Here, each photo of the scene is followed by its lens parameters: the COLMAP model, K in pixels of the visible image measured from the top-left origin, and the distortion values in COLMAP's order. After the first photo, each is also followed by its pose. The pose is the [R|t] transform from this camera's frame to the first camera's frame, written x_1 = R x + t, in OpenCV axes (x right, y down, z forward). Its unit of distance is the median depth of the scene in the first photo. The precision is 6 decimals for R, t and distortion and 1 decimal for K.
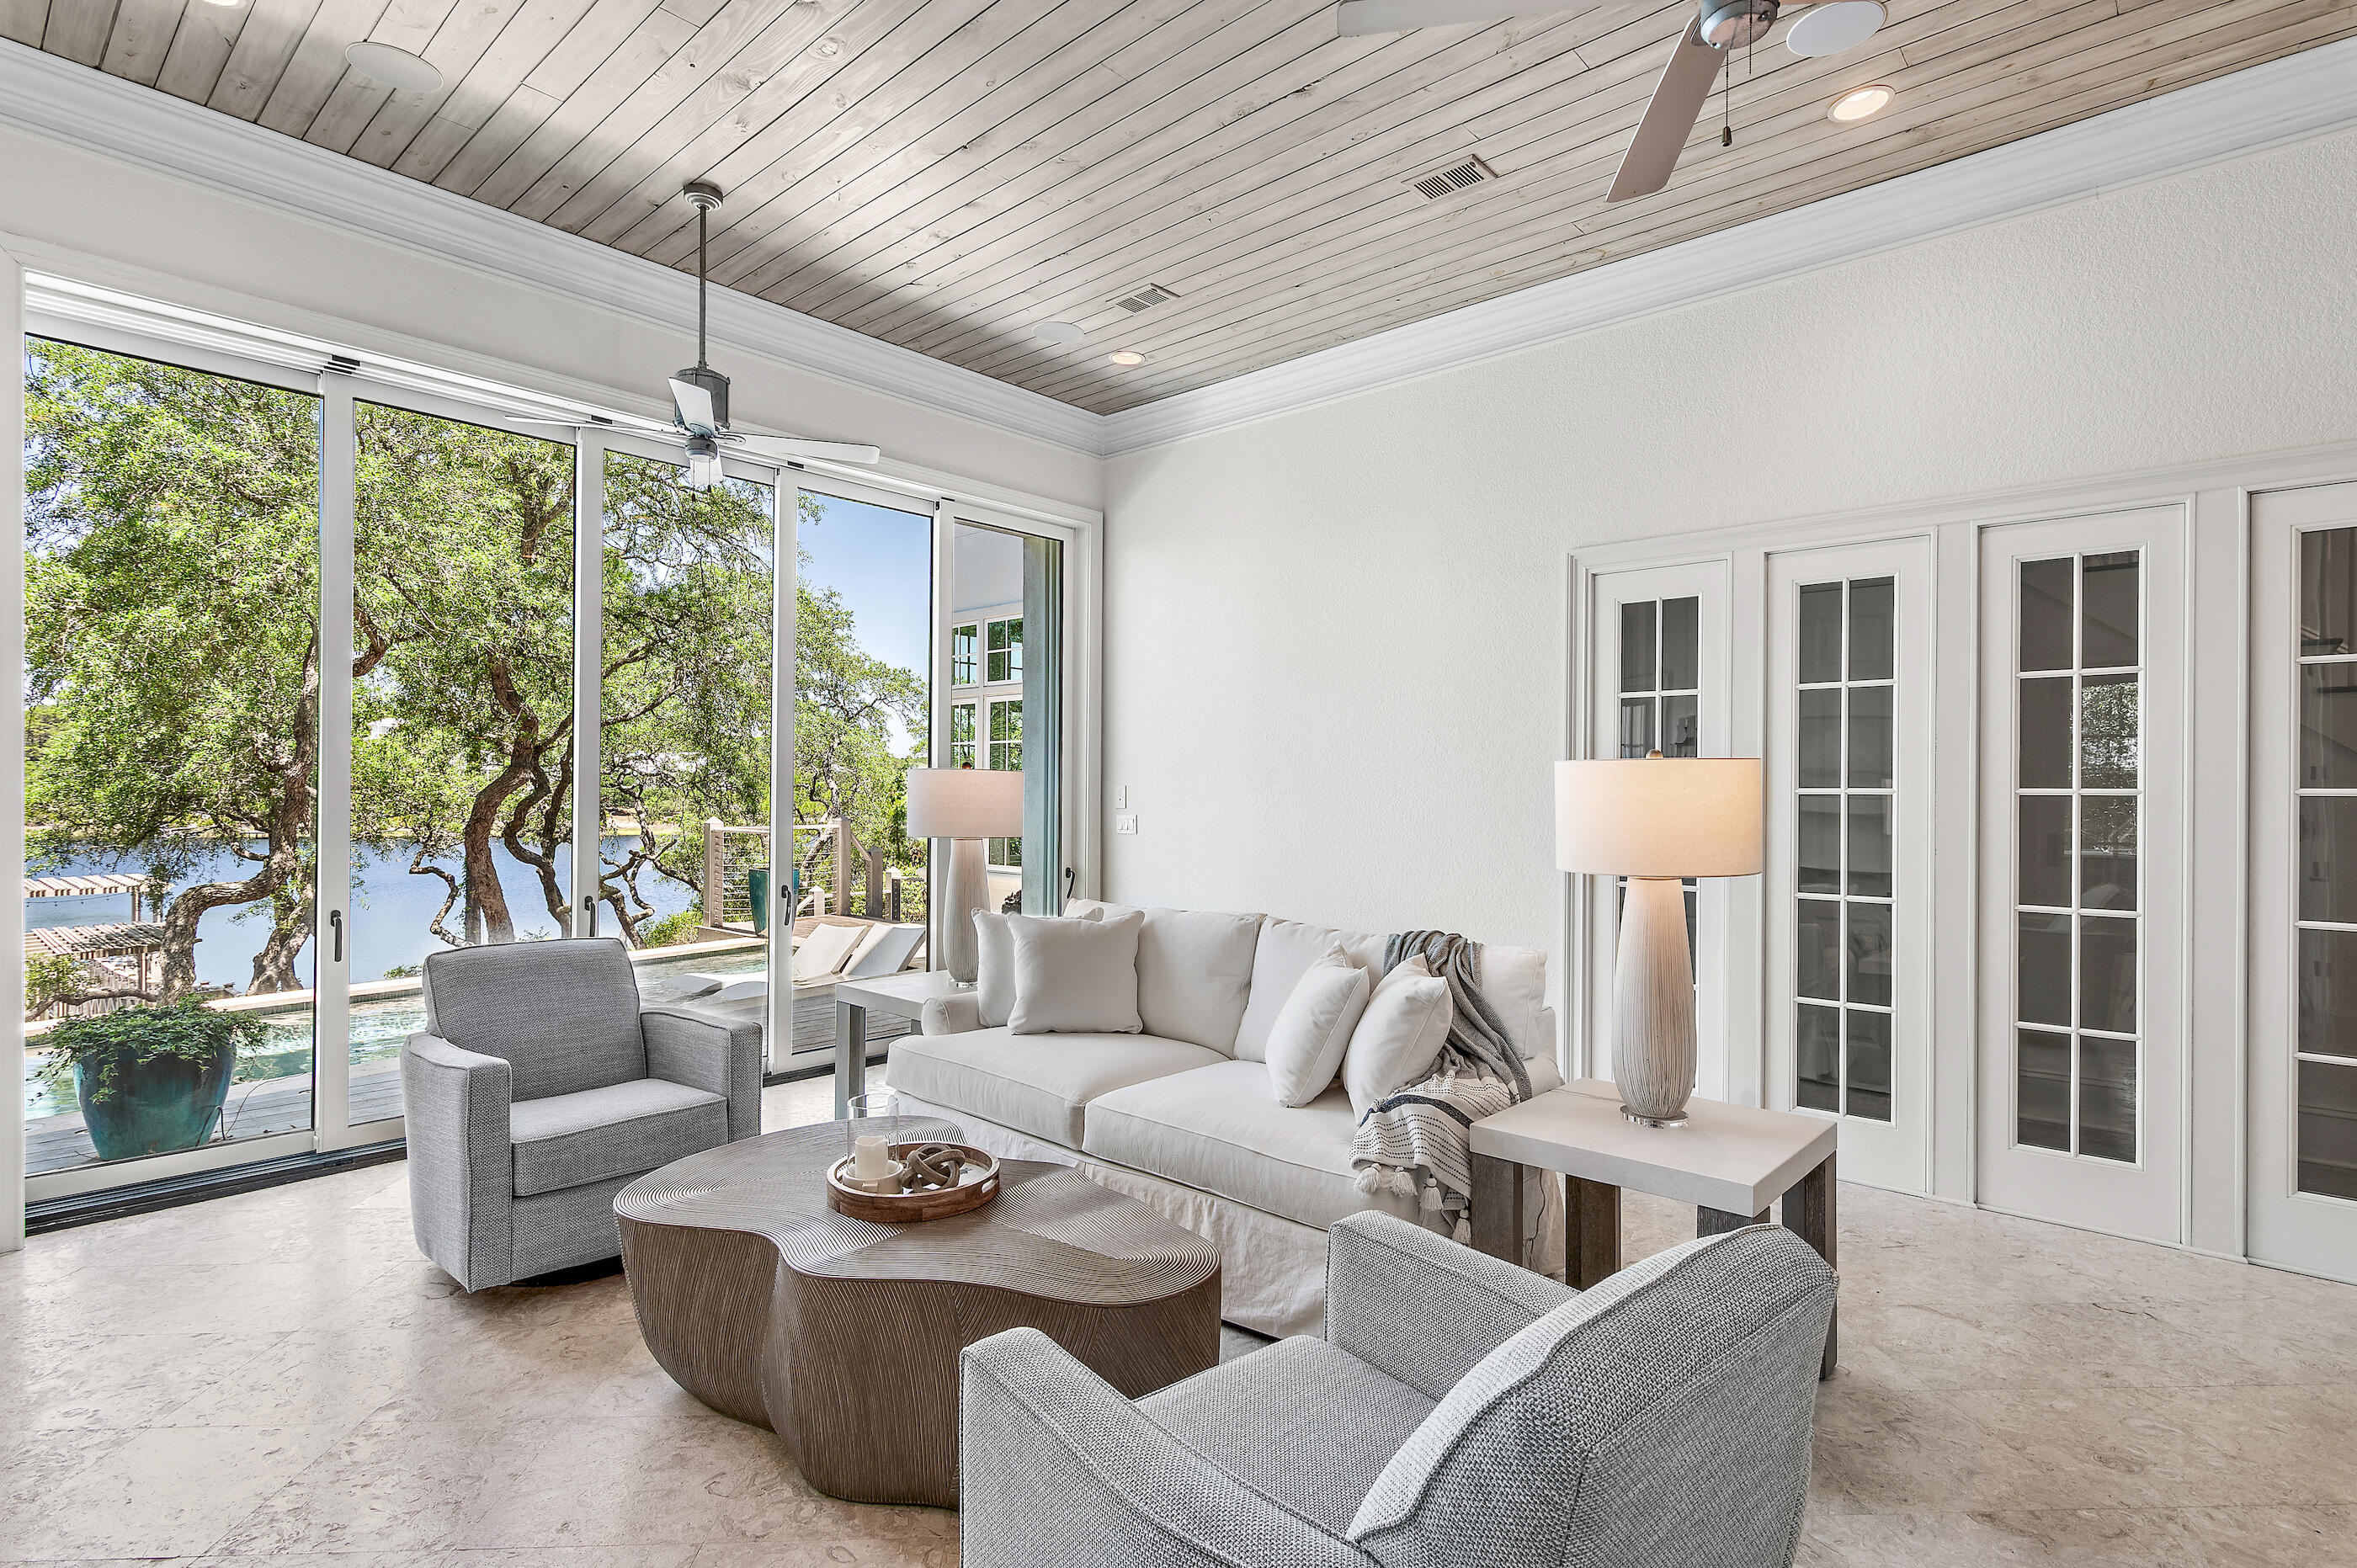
lens RADIAL K [[1159.4, 0, 1186.6], [0, 1159.4, 790.9], [0, 0, 1]] dist [-0.002103, 0.002480]
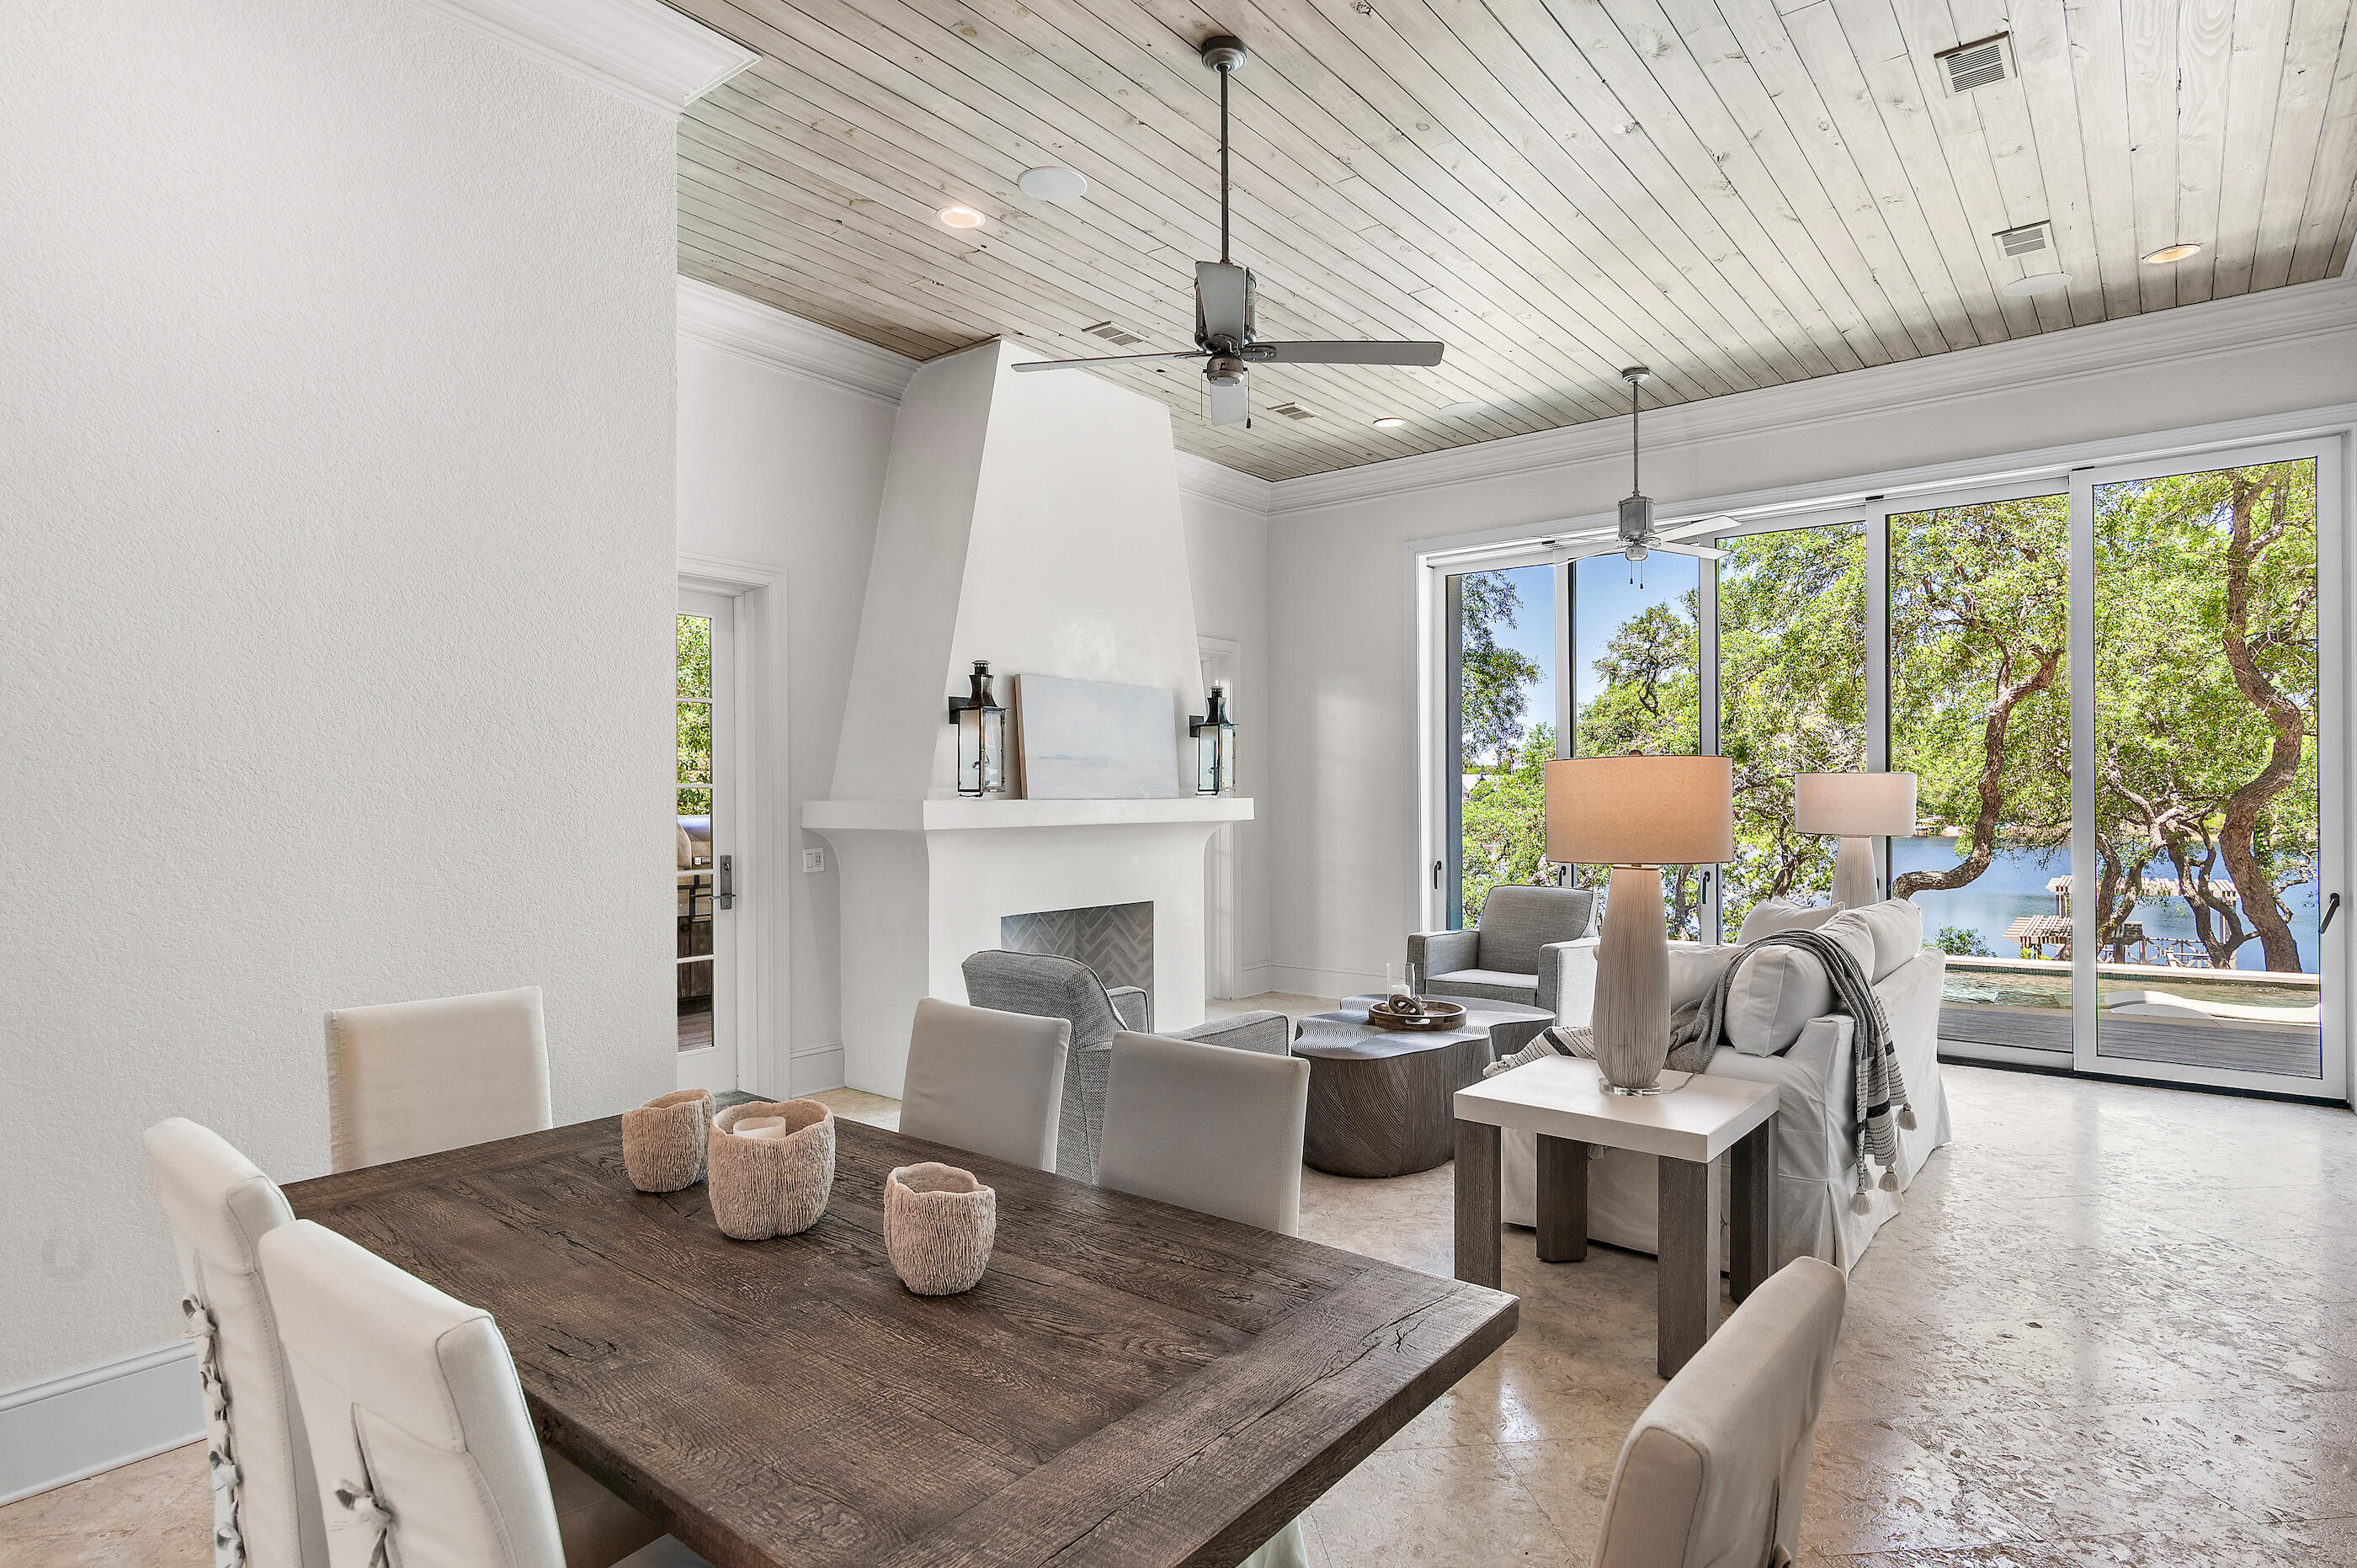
lens RADIAL K [[1209.6, 0, 1179.4], [0, 1209.6, 795.5], [0, 0, 1]] dist [-0.003560, -0.001810]
pose [[0.048887, -0.004277, -0.998795, 0.724177], [0.008136, 0.999959, -0.003884, -0.003565], [0.998771, -0.007937, 0.048919, 0.271694]]
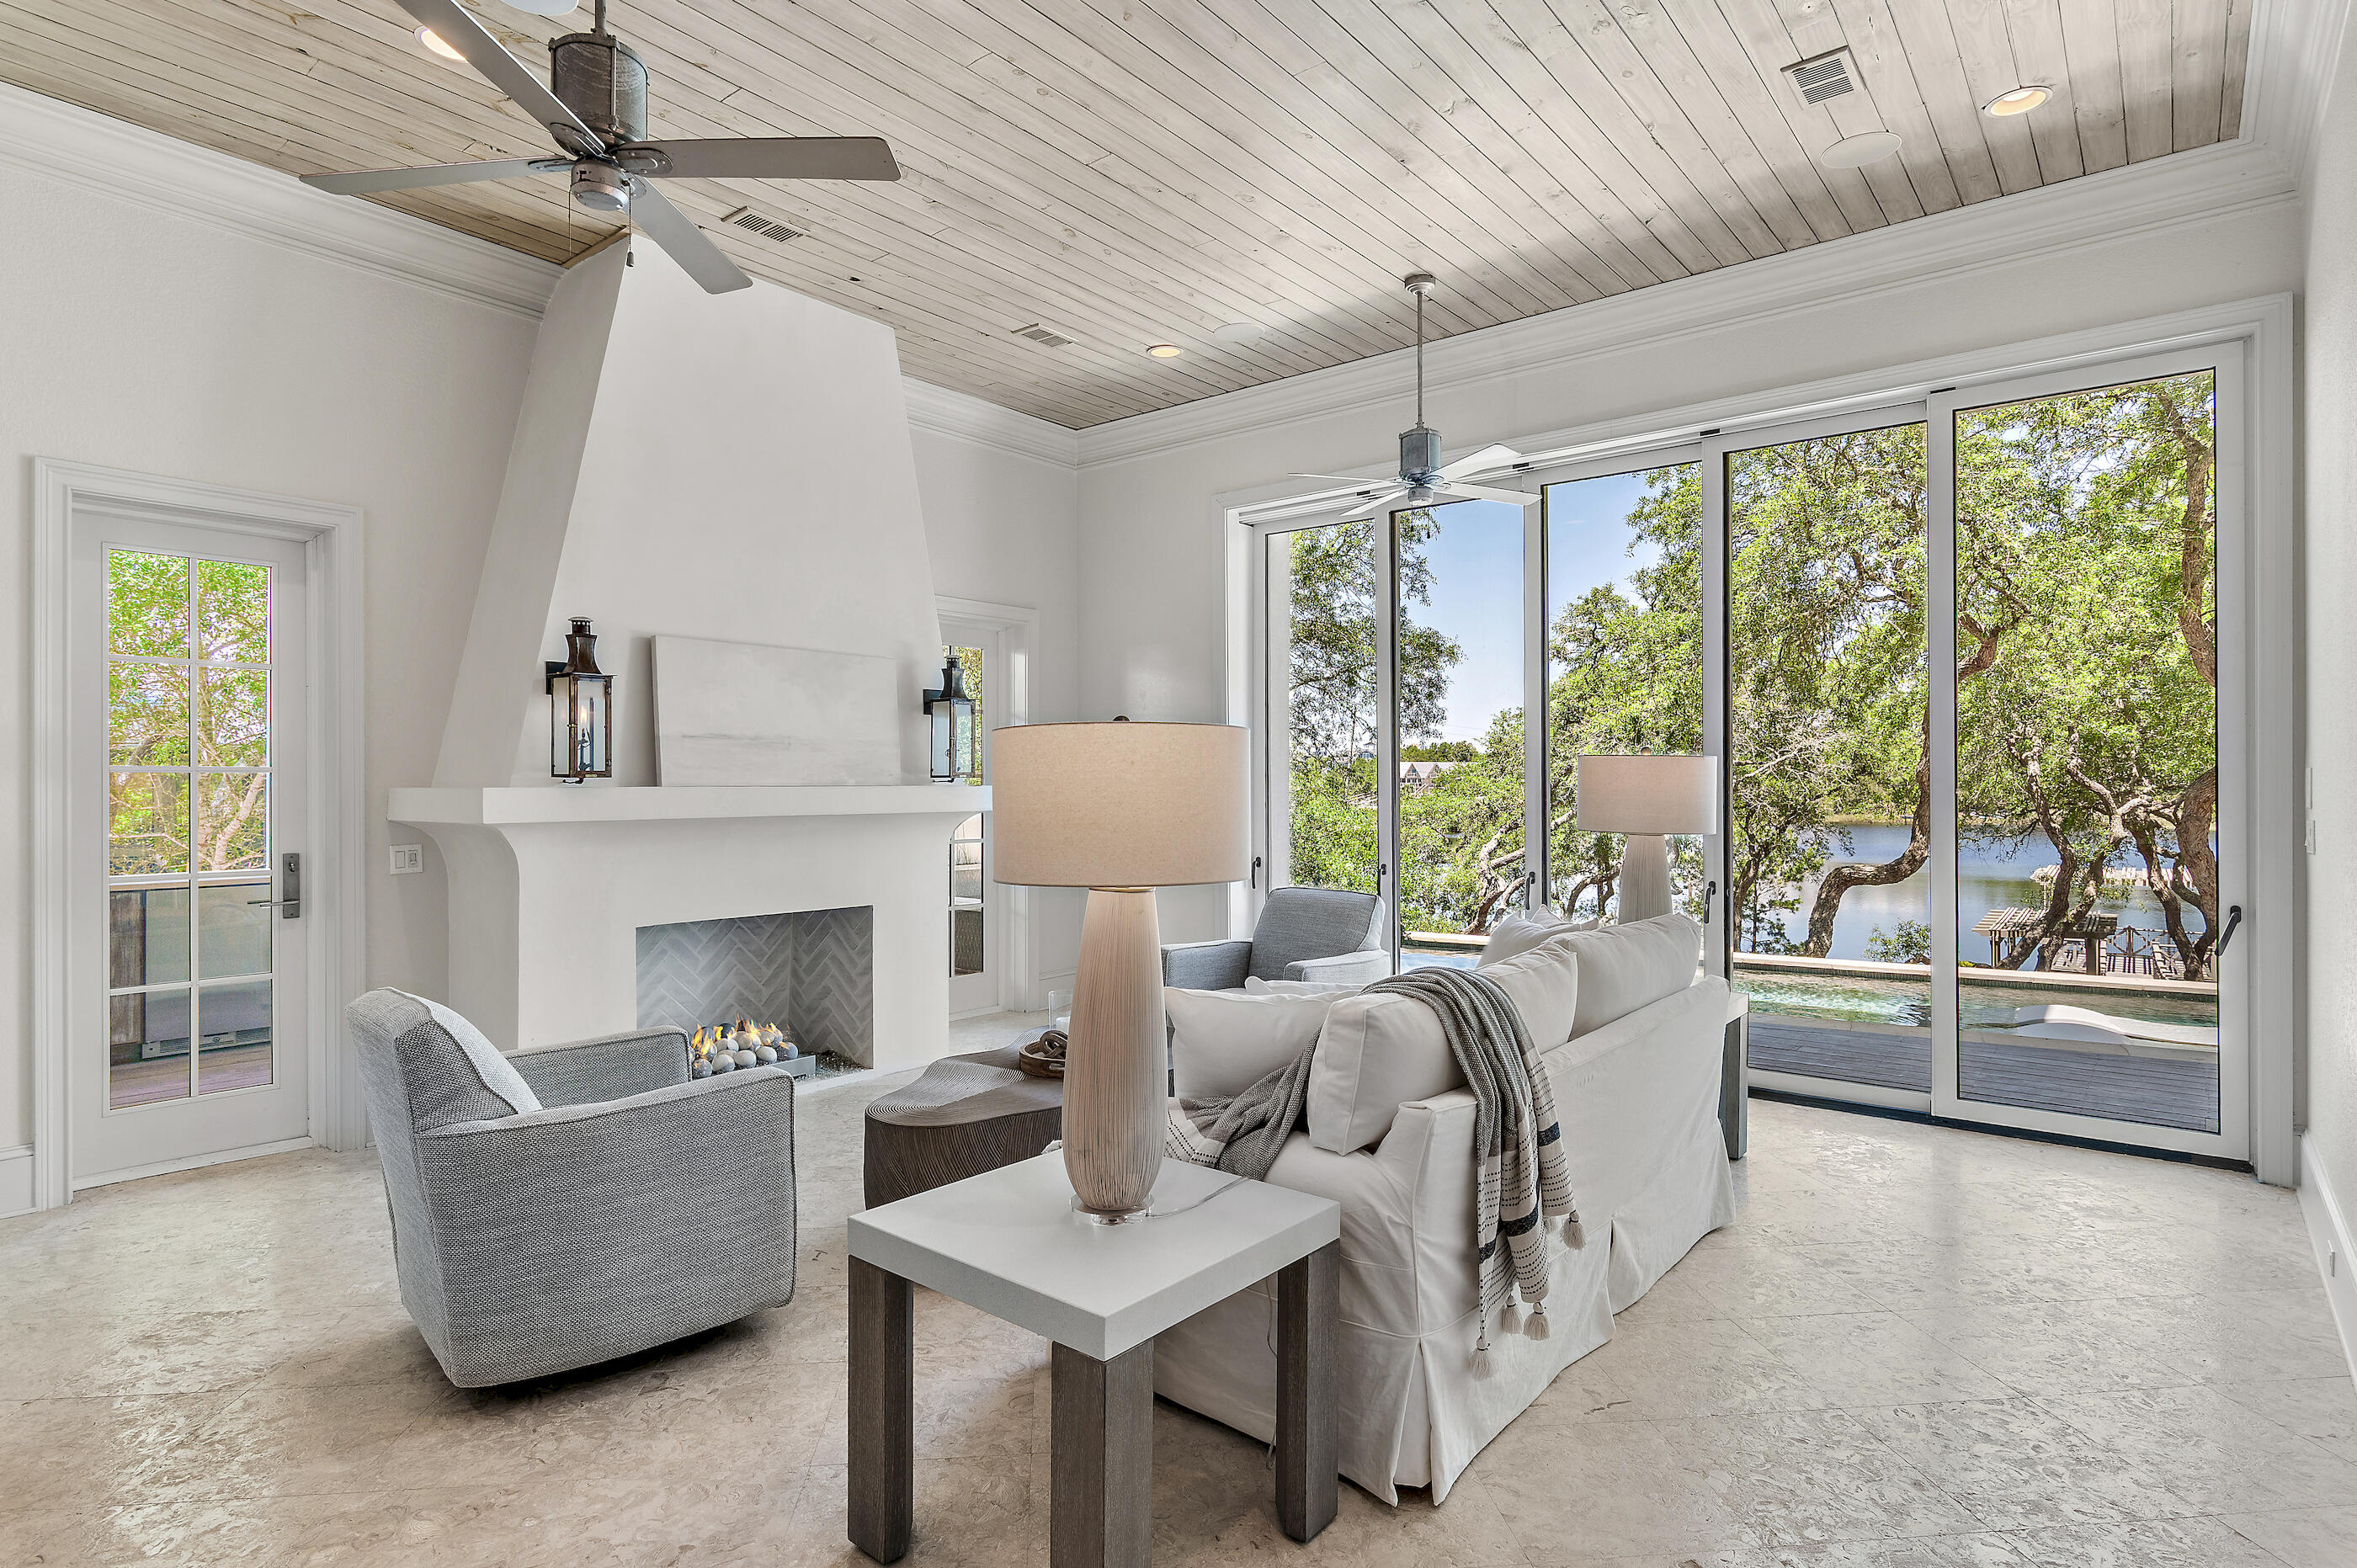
lens RADIAL K [[1209.6, 0, 1163.8], [0, 1209.6, 780.8], [0, 0, 1]] dist [-0.003560, -0.001810]
pose [[0.045601, -0.005678, -0.998944, 0.570321], [0.006350, 0.999965, -0.005394, -0.002480], [0.998940, -0.006097, 0.045636, 0.492011]]
